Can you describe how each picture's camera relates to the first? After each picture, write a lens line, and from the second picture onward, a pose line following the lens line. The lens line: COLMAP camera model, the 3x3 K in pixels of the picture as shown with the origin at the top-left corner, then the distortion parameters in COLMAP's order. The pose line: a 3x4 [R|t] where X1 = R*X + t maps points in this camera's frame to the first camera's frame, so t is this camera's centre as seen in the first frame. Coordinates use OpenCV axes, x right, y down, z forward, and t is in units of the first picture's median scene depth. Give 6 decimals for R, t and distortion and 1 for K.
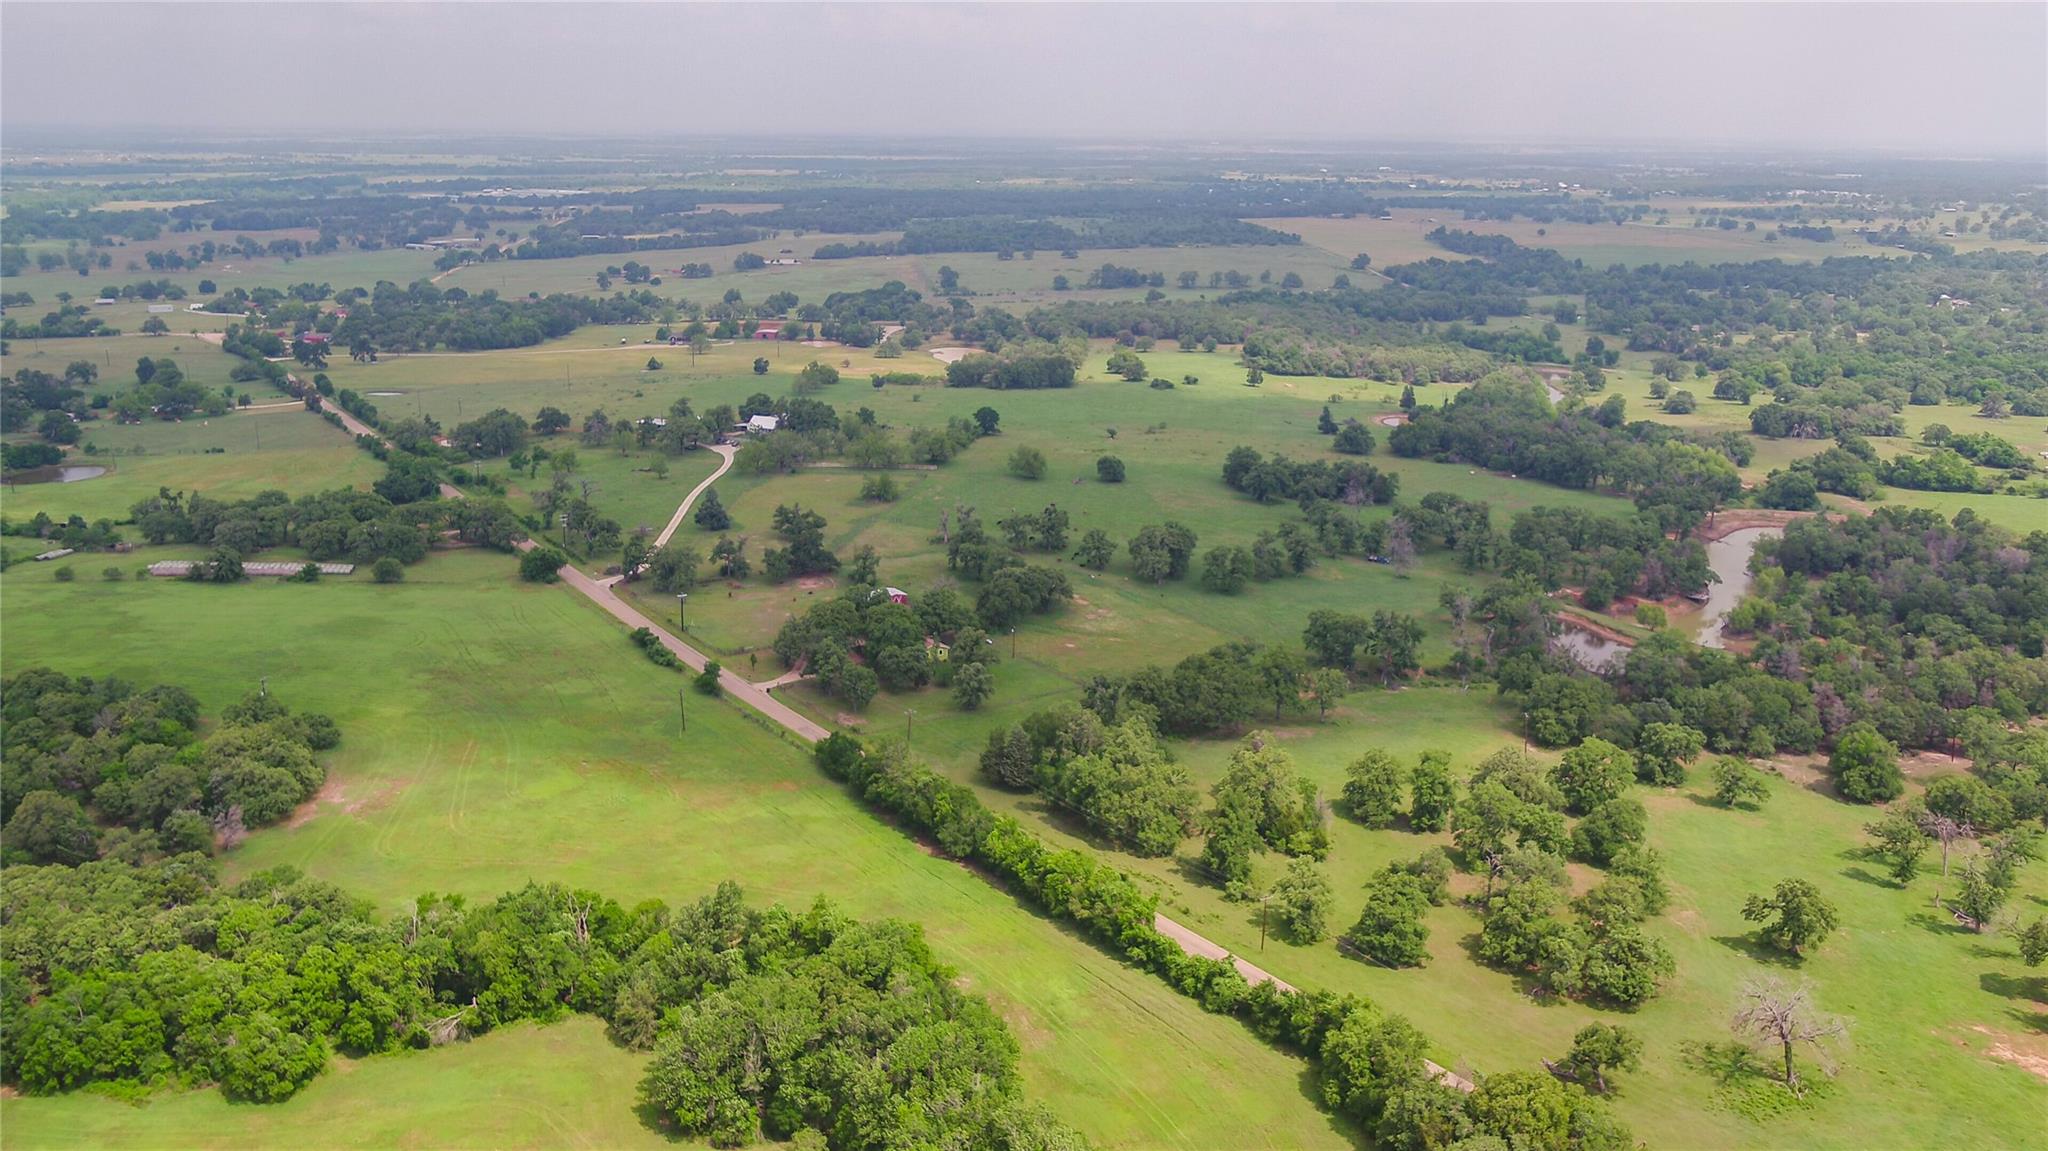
lens RADIAL K [[1771.8, 0, 1057.4], [0, 1771.8, 570.4], [0, 0, 1]] dist [-0.001324, -0.001369]
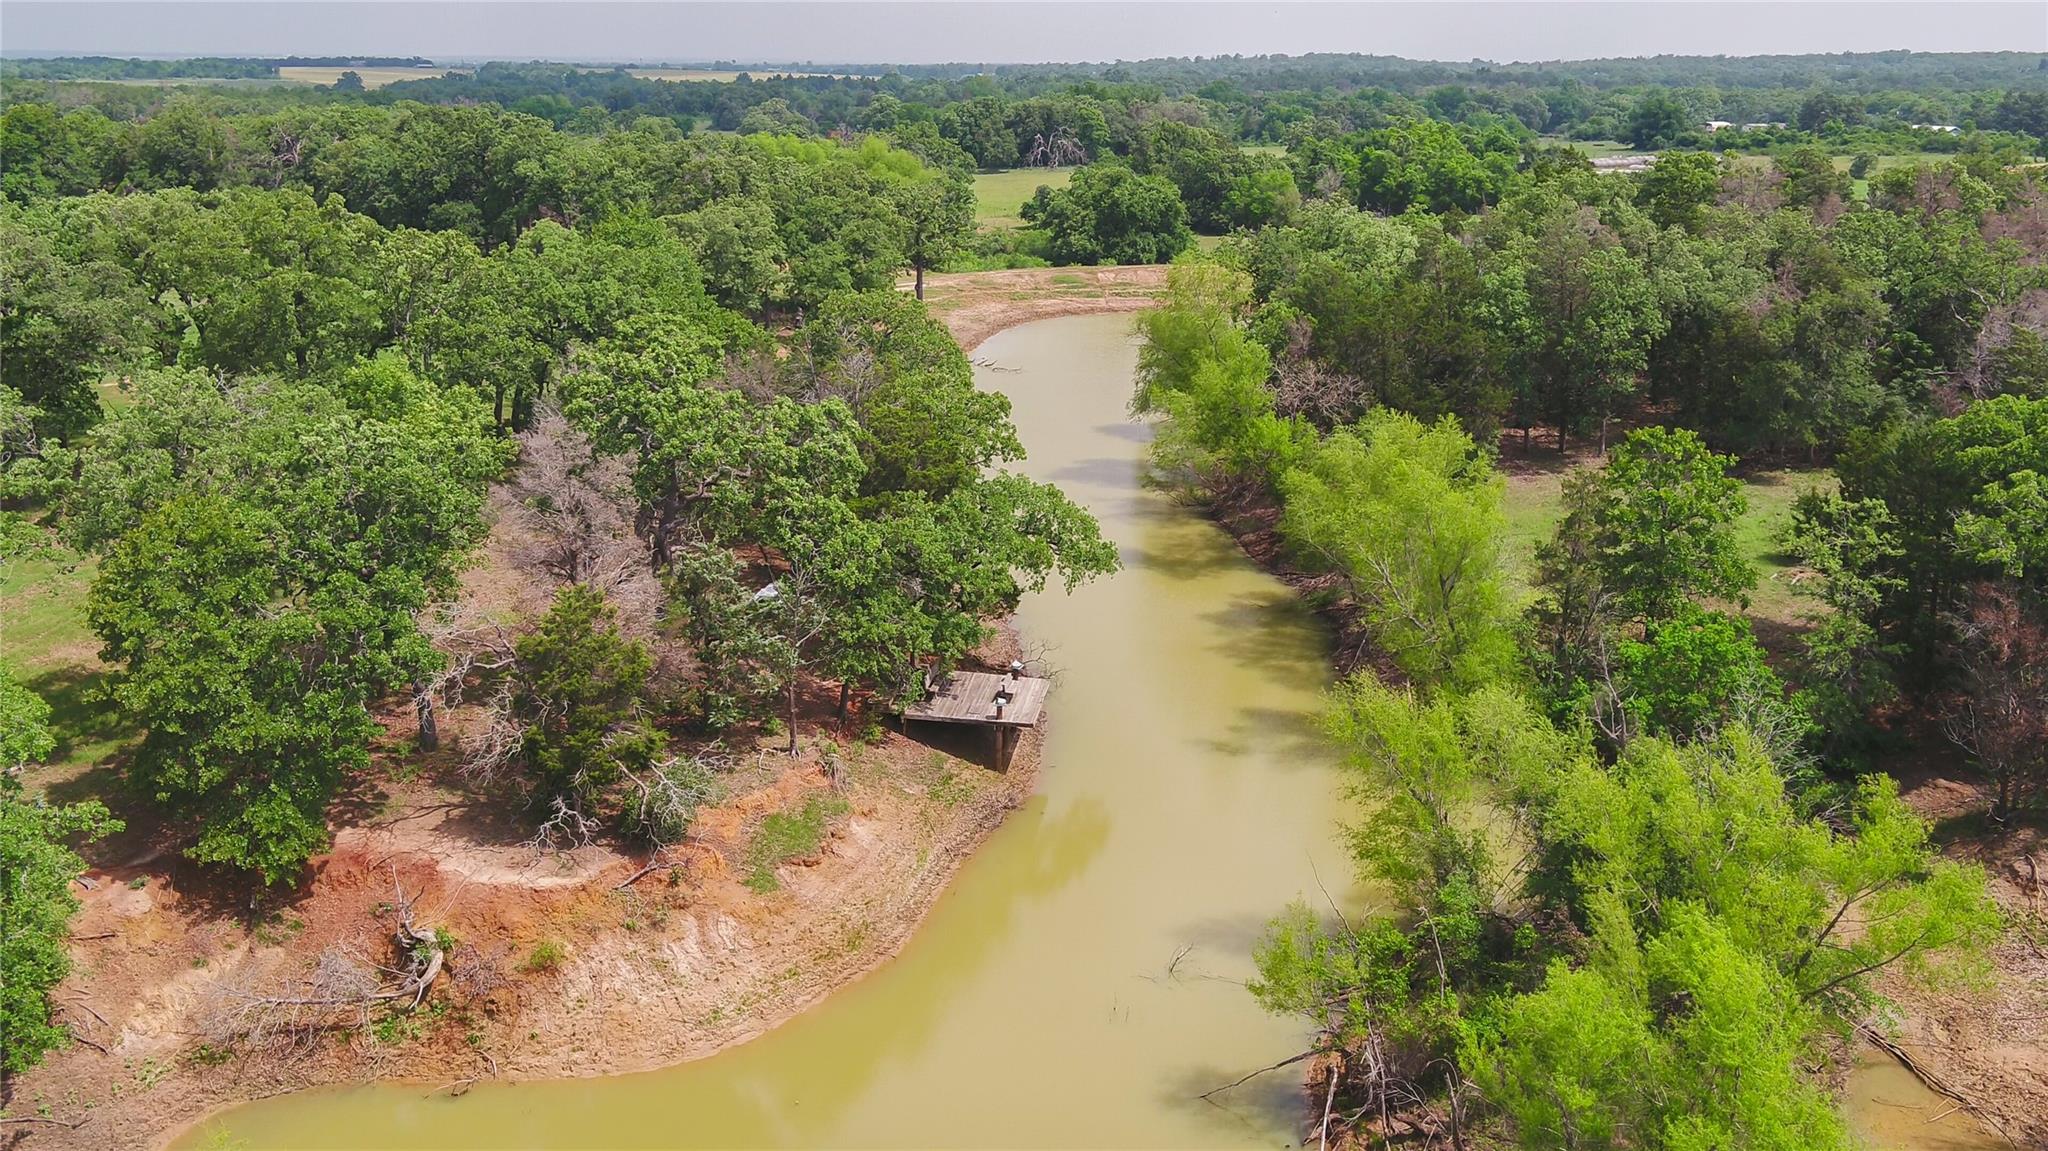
lens RADIAL K [[1824.9, 0, 1024.0], [0, 1824.9, 575.5], [0, 0, 1]] dist [0.003793, 0.006246]
pose [[0.899495, -0.125977, 0.418377, 0.163106], [0.108885, 0.991954, 0.064587, -0.001111], [-0.423147, -0.012541, 0.905974, 0.460950]]
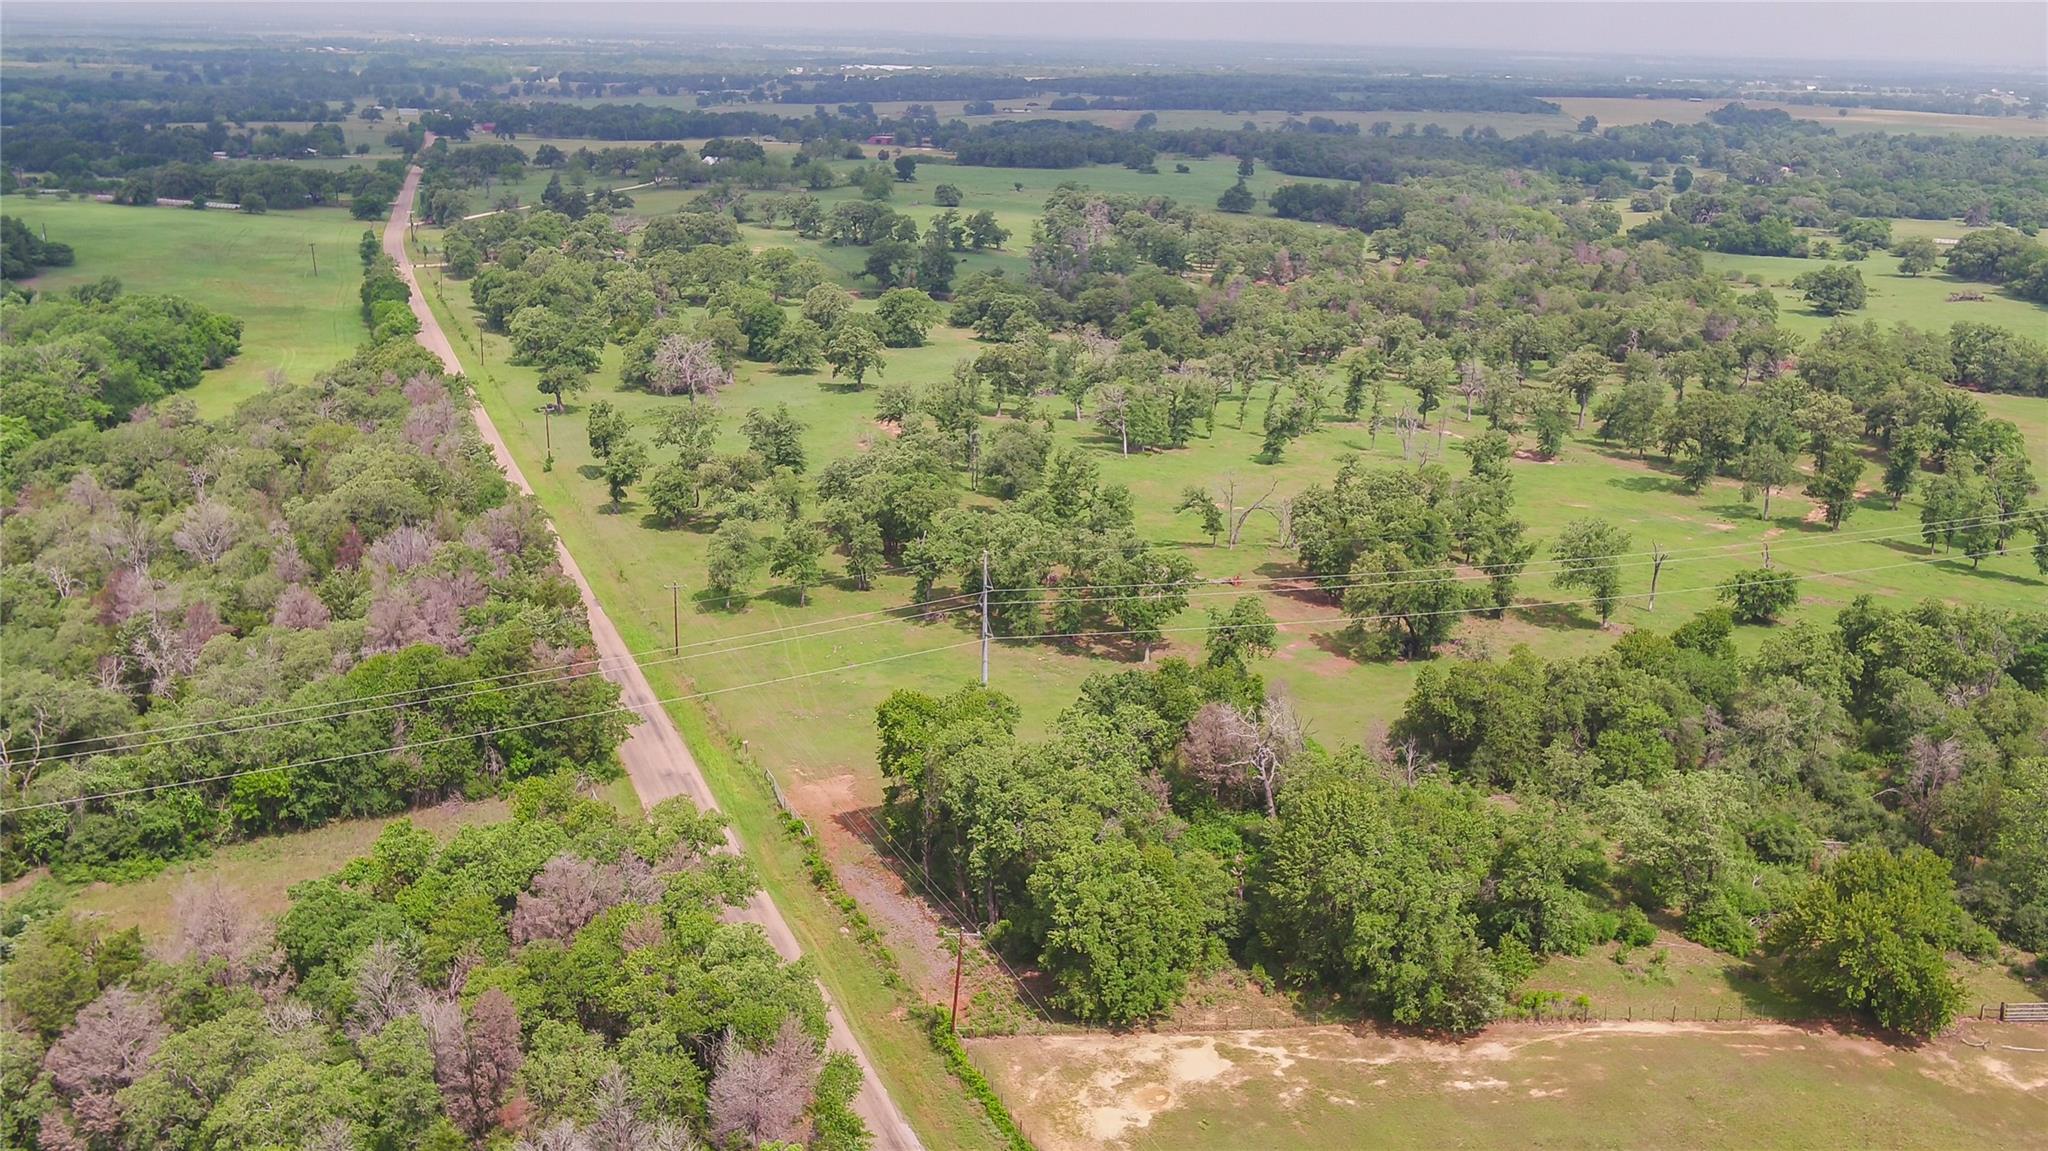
lens RADIAL K [[1771.8, 0, 1057.4], [0, 1771.8, 570.4], [0, 0, 1]] dist [-0.001324, -0.001369]
pose [[0.971457, 0.080997, -0.222960, 0.238050], [-0.070400, 0.995997, 0.055088, 0.072989], [0.226530, -0.037819, 0.973270, -0.056466]]
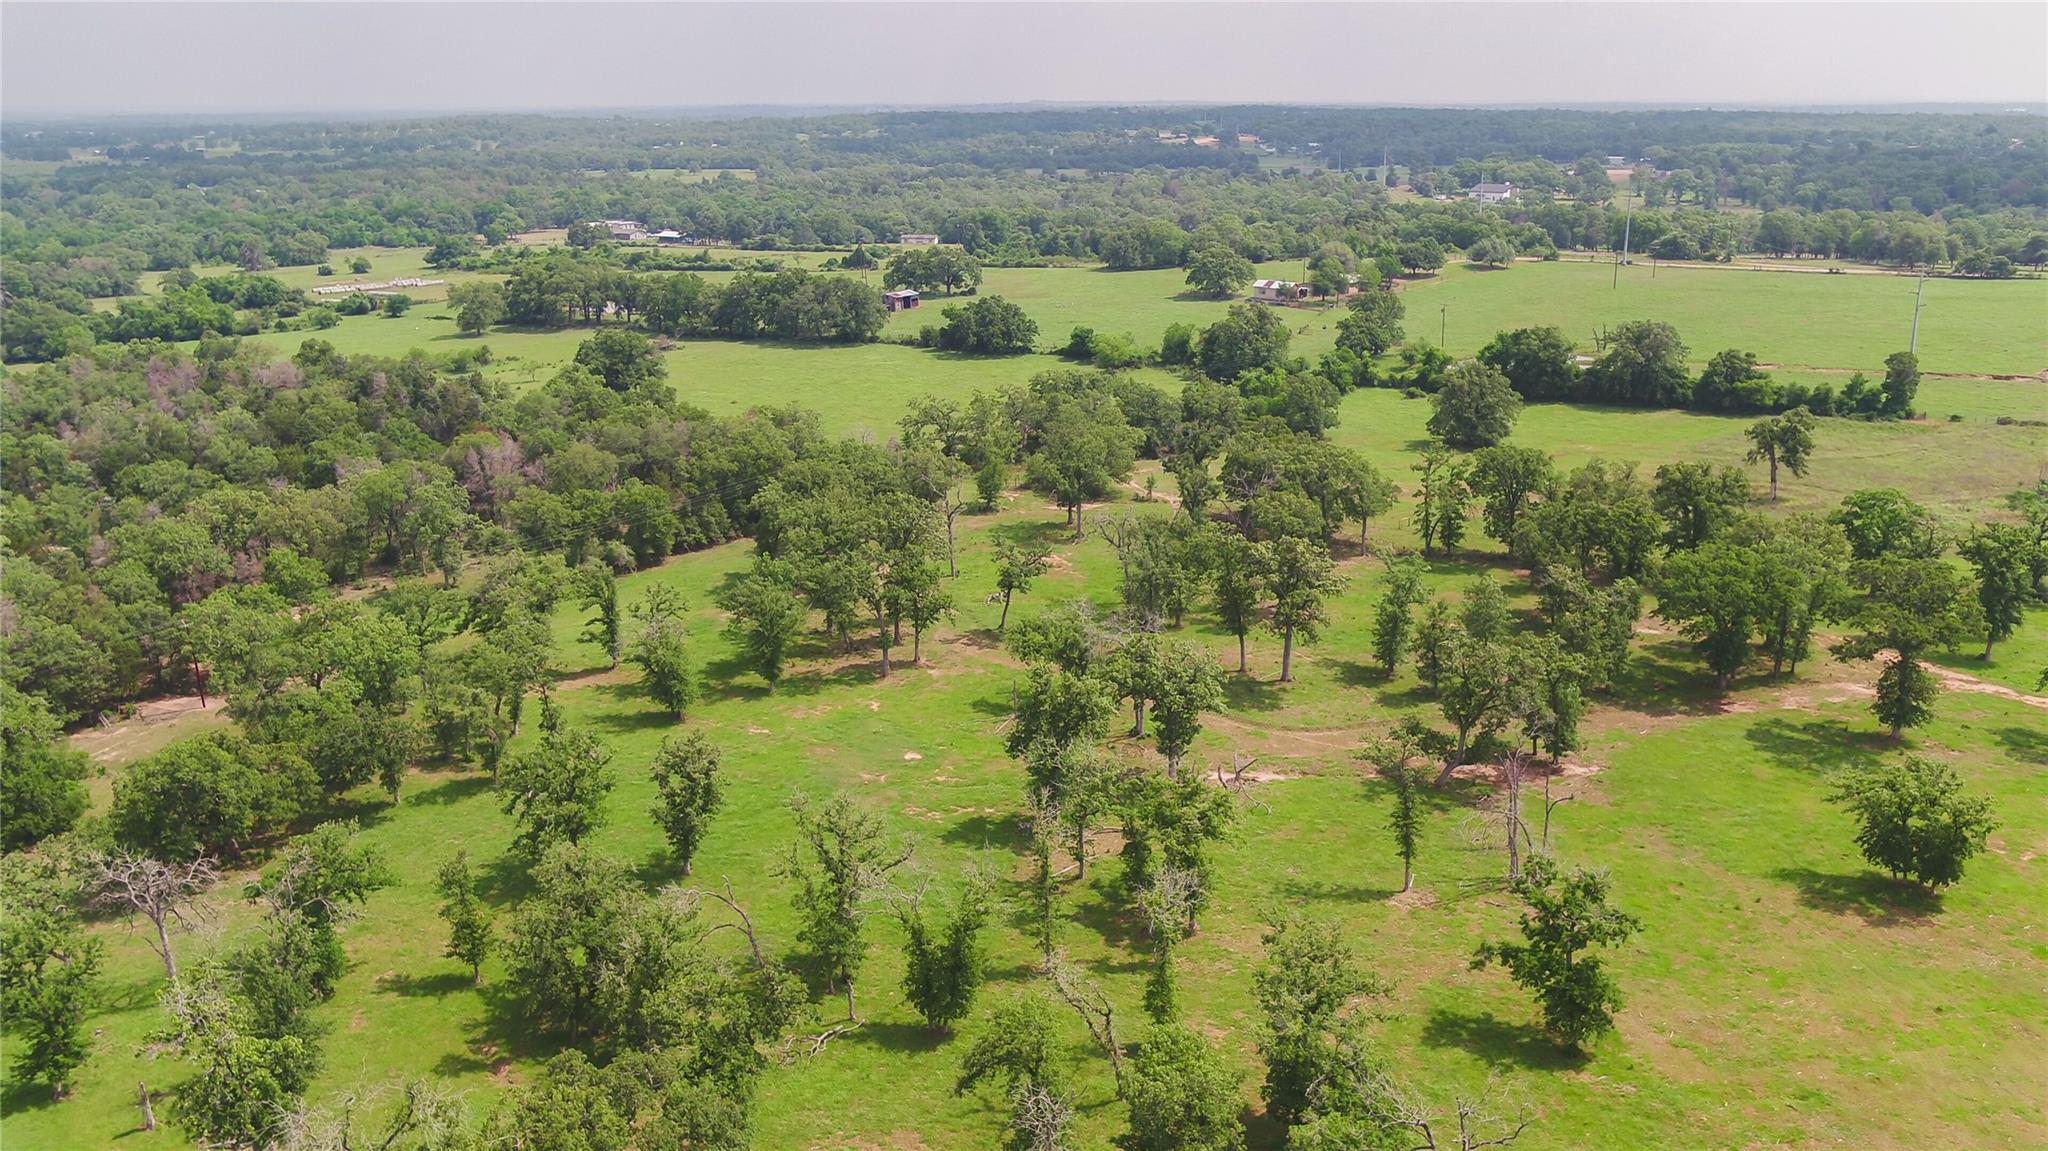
lens RADIAL K [[1795.1, 0, 1008.9], [0, 1795.1, 574.7], [0, 0, 1]] dist [0.001728, 0.003879]
pose [[0.647137, -0.216669, 0.730936, 0.110614], [0.201185, 0.973313, 0.110396, 0.023471], [-0.735349, 0.075612, 0.673457, 0.187475]]
